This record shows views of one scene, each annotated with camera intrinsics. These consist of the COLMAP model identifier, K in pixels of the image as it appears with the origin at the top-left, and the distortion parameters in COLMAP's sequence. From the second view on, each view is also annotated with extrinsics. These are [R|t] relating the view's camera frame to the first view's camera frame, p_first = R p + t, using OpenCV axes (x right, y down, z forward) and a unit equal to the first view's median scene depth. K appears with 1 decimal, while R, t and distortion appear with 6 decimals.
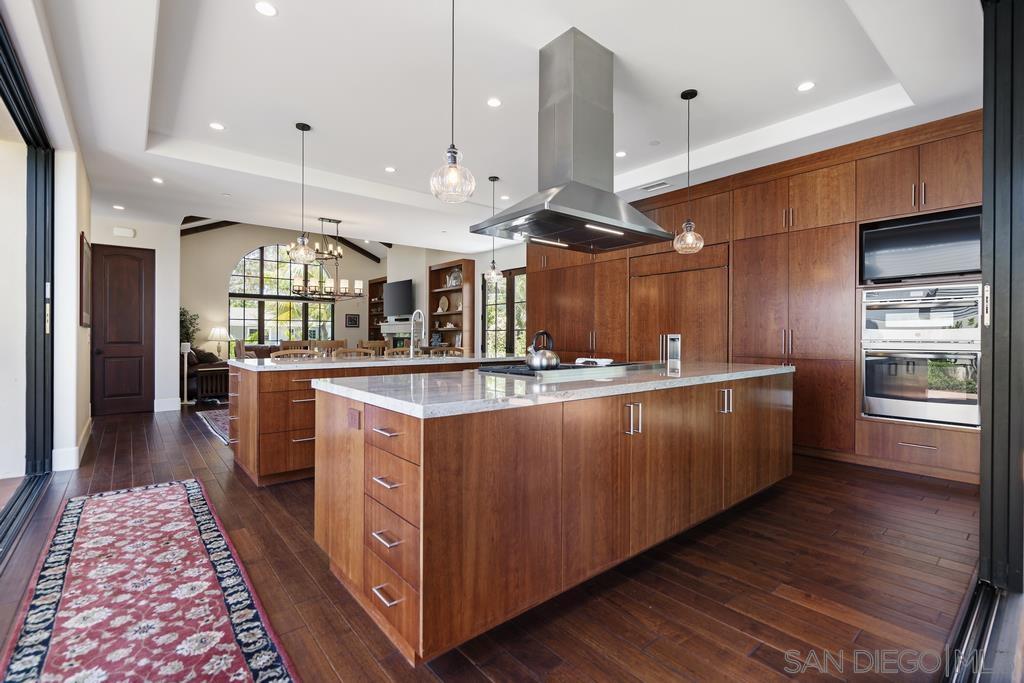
lens RADIAL K [[462.2, 0, 511.8], [0, 462.2, 339.7], [0, 0, 1]] dist [-0.002437, 0.000642]
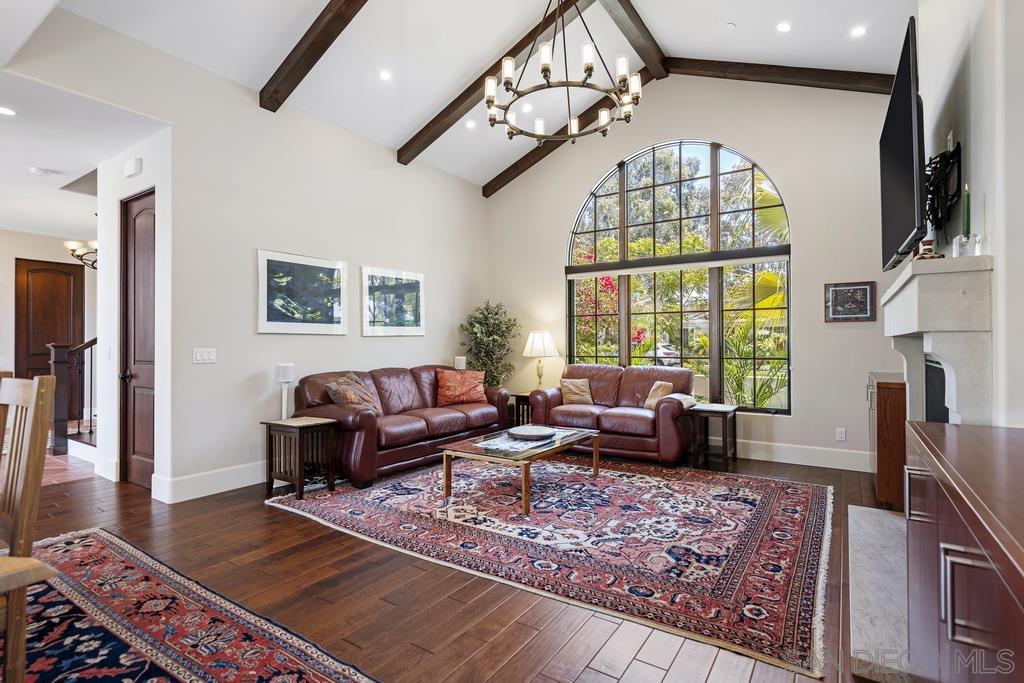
lens RADIAL K [[494.0, 0, 513.3], [0, 494.0, 341.8], [0, 0, 1]] dist [0.003309, 0.000645]
pose [[0.282824, -0.006992, -0.959146, -0.157185], [-0.006299, 0.999938, -0.009146, -0.016996], [0.959151, 0.008628, 0.282763, 1.490259]]
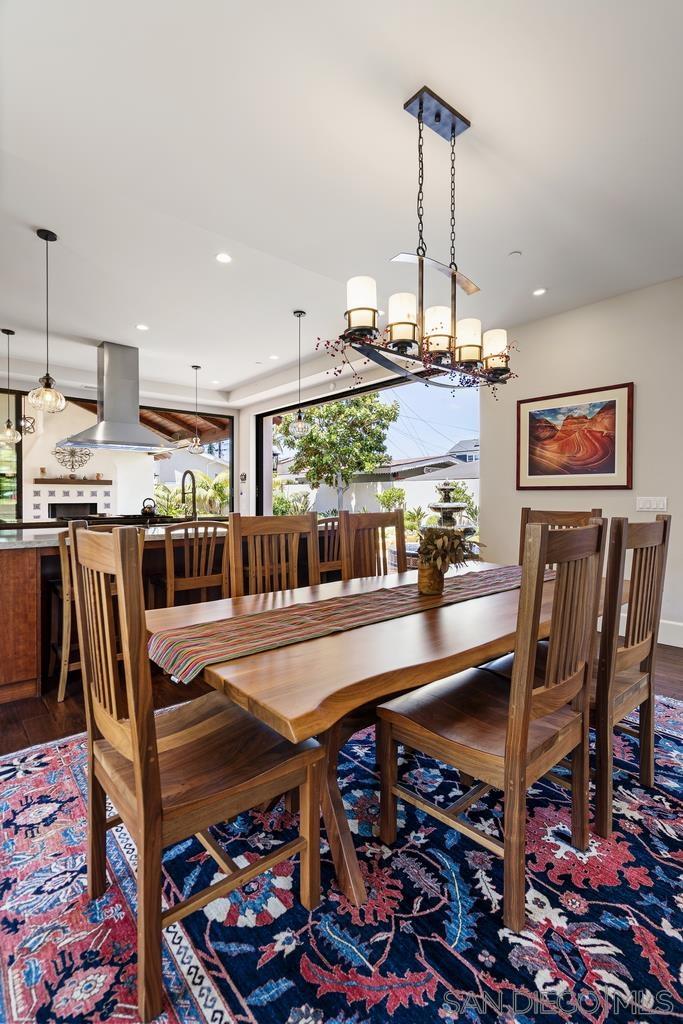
lens RADIAL K [[462.2, 0, 343.6], [0, 462.2, 500.0], [0, 0, 1]] dist [-0.002437, 0.000642]
pose [[-0.999828, 0.000620, -0.018533, -0.389002], [0.000466, 0.999965, 0.008336, -0.012563], [0.018538, 0.008326, -0.999794, 1.531950]]
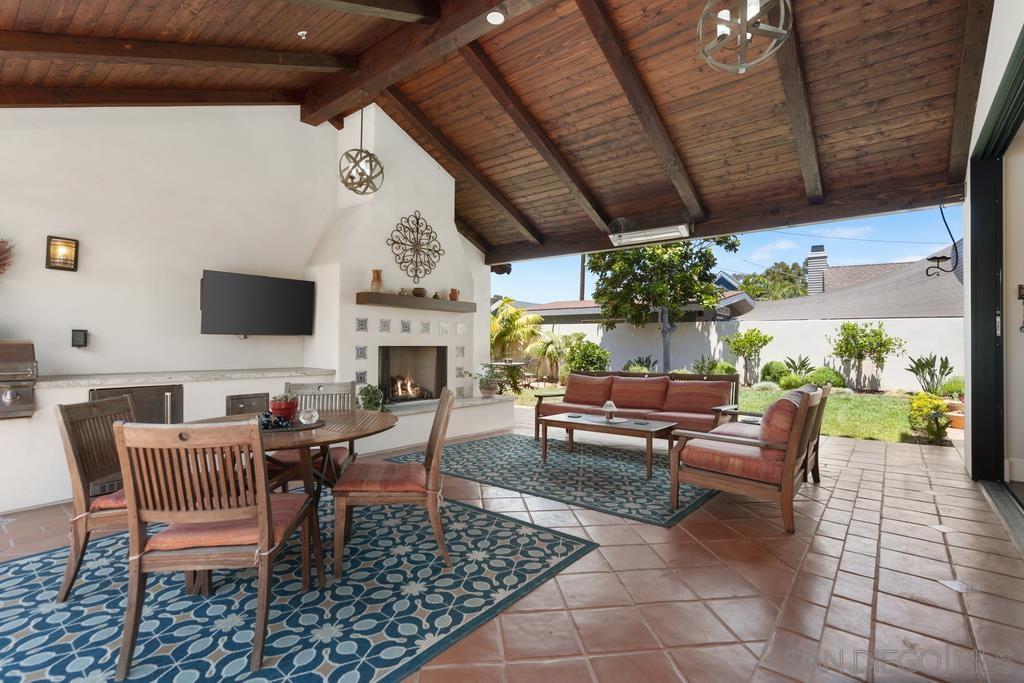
lens RADIAL K [[462.2, 0, 511.8], [0, 462.2, 339.7], [0, 0, 1]] dist [-0.002437, 0.000642]
pose [[-0.983204, -0.008749, -0.182301, 0.746892], [-0.007825, 0.999953, -0.005788, 0.008483], [0.182343, -0.004264, -0.983226, 0.517517]]
